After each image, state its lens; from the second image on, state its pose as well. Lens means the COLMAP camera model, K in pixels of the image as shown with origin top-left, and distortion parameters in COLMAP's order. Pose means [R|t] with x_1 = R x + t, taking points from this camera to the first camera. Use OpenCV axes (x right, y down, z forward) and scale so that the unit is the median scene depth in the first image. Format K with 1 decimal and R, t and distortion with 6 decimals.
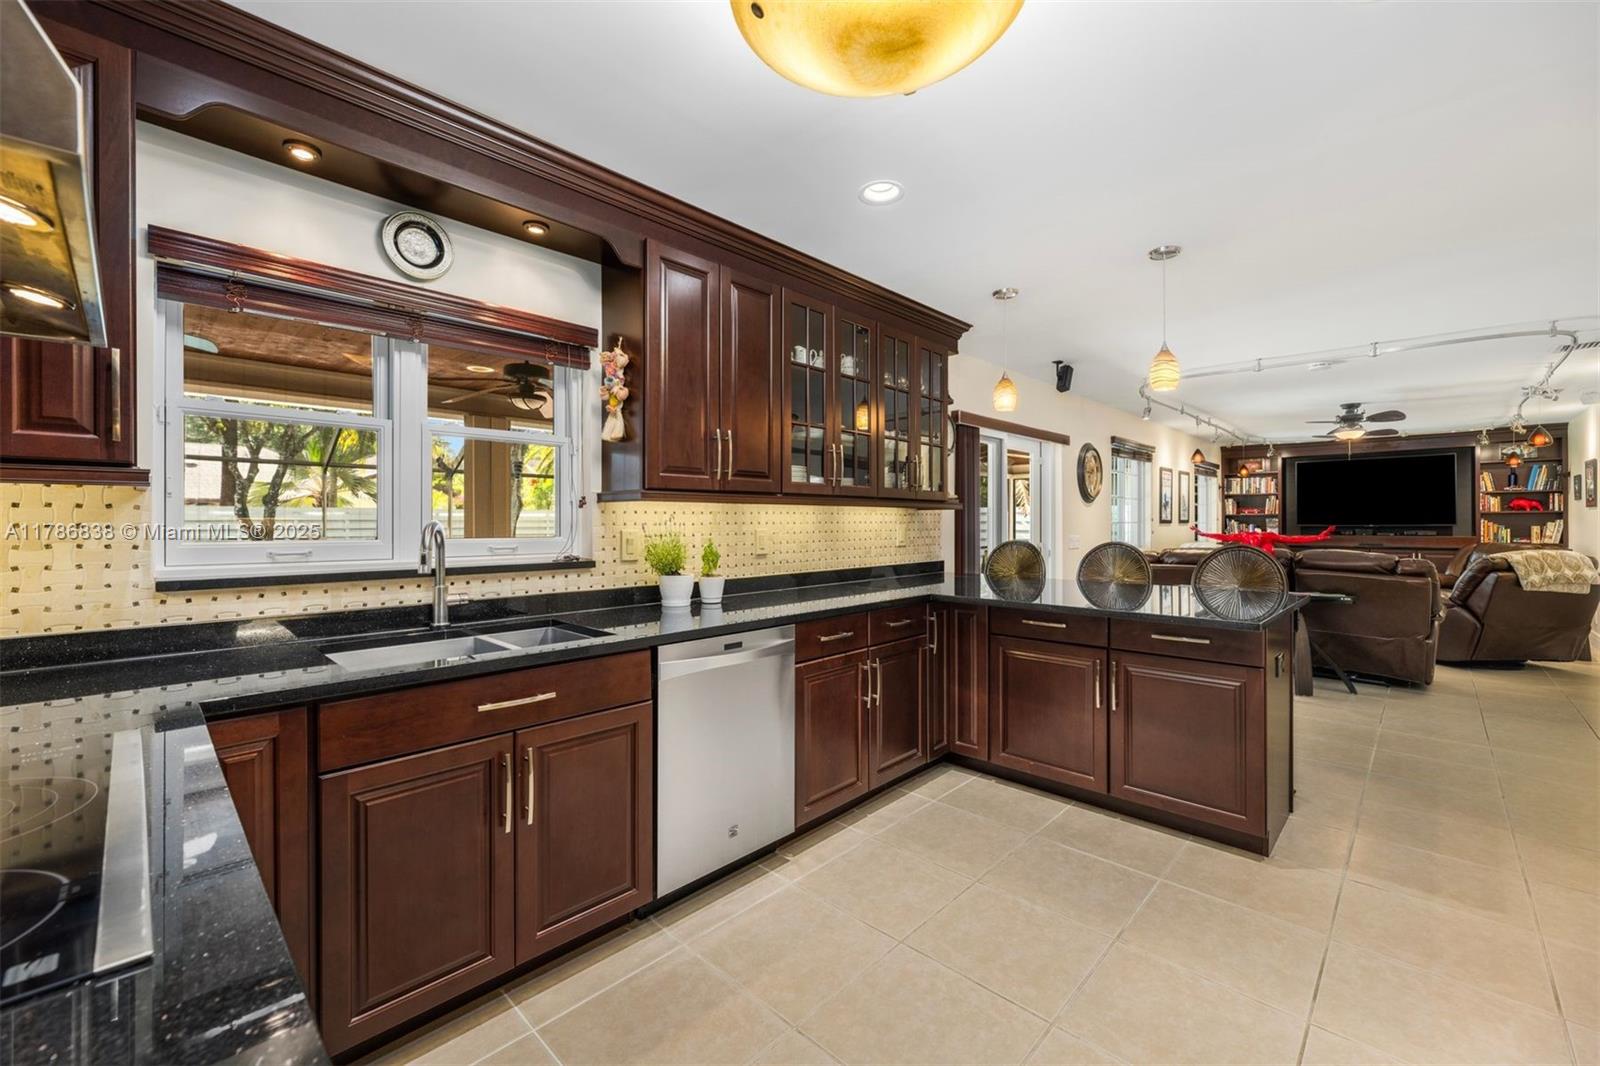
lens RADIAL K [[650.4, 0, 800.9], [0, 650.4, 526.7], [0, 0, 1]] dist [0.004801, 0.000154]
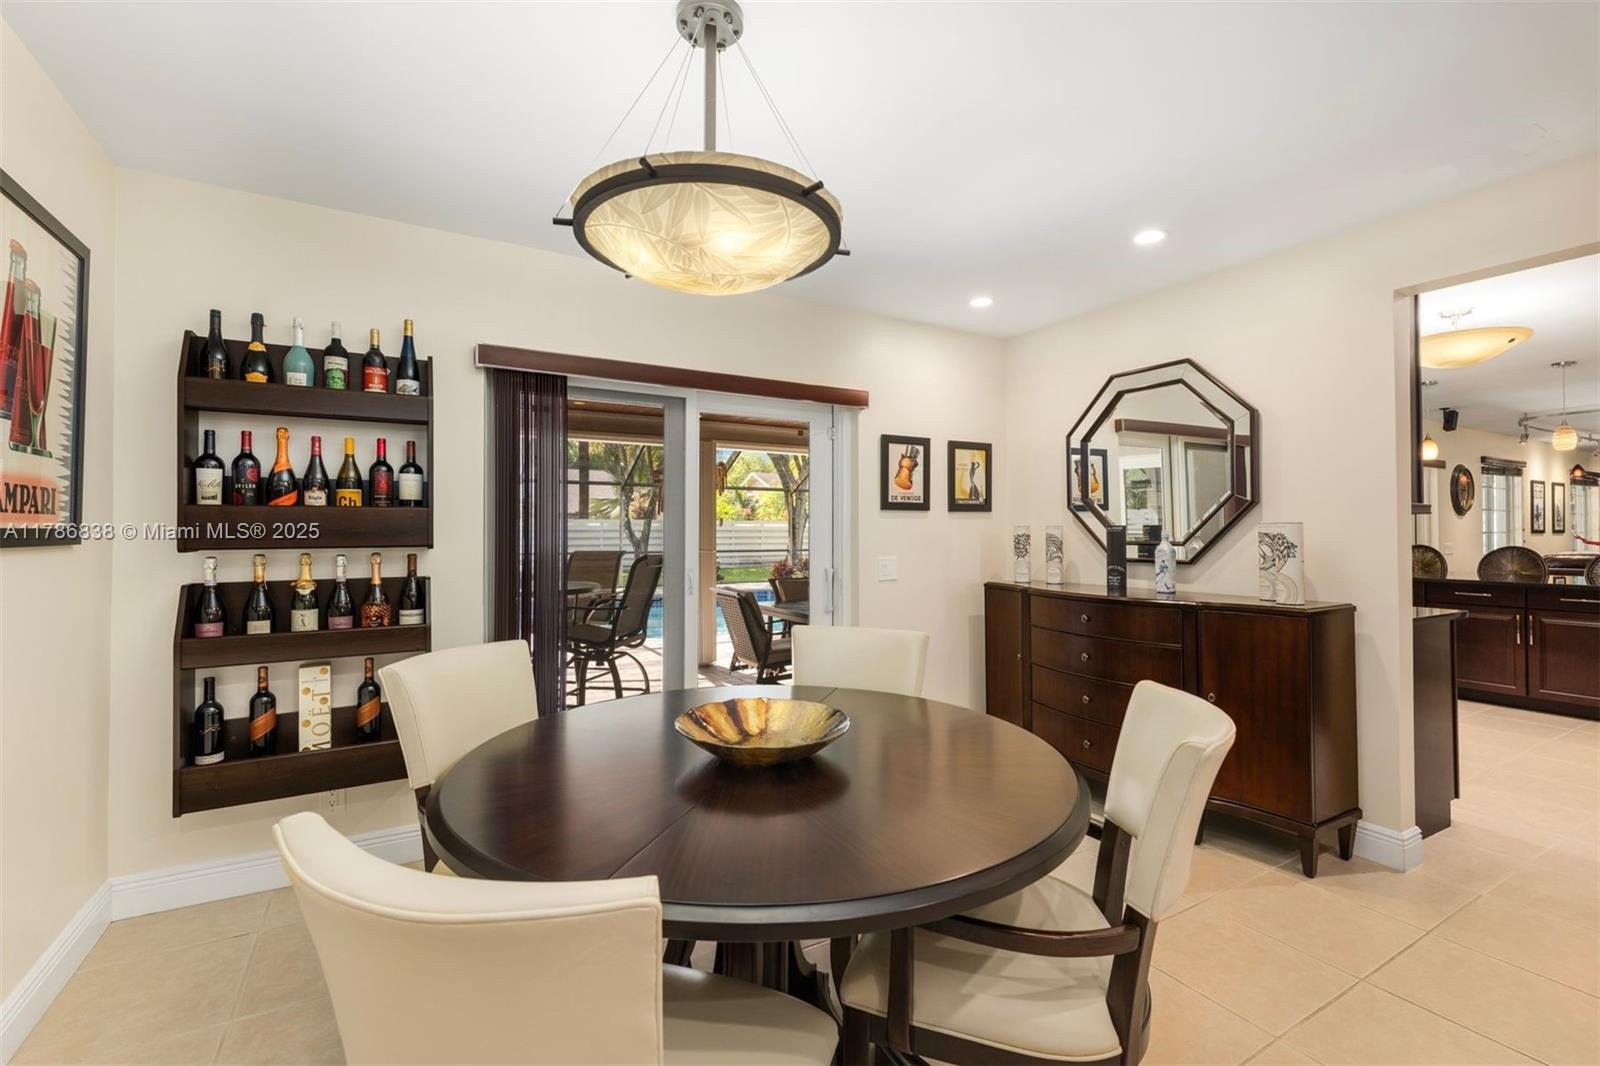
lens RADIAL K [[695.8, 0, 797.7], [0, 695.8, 528.4], [0, 0, 1]] dist [0.000306, 0.000976]
pose [[0.960916, -0.002044, -0.276833, -0.307788], [-0.001404, 0.999924, -0.012258, 0.002749], [0.276837, 0.012167, 0.960840, -0.459144]]
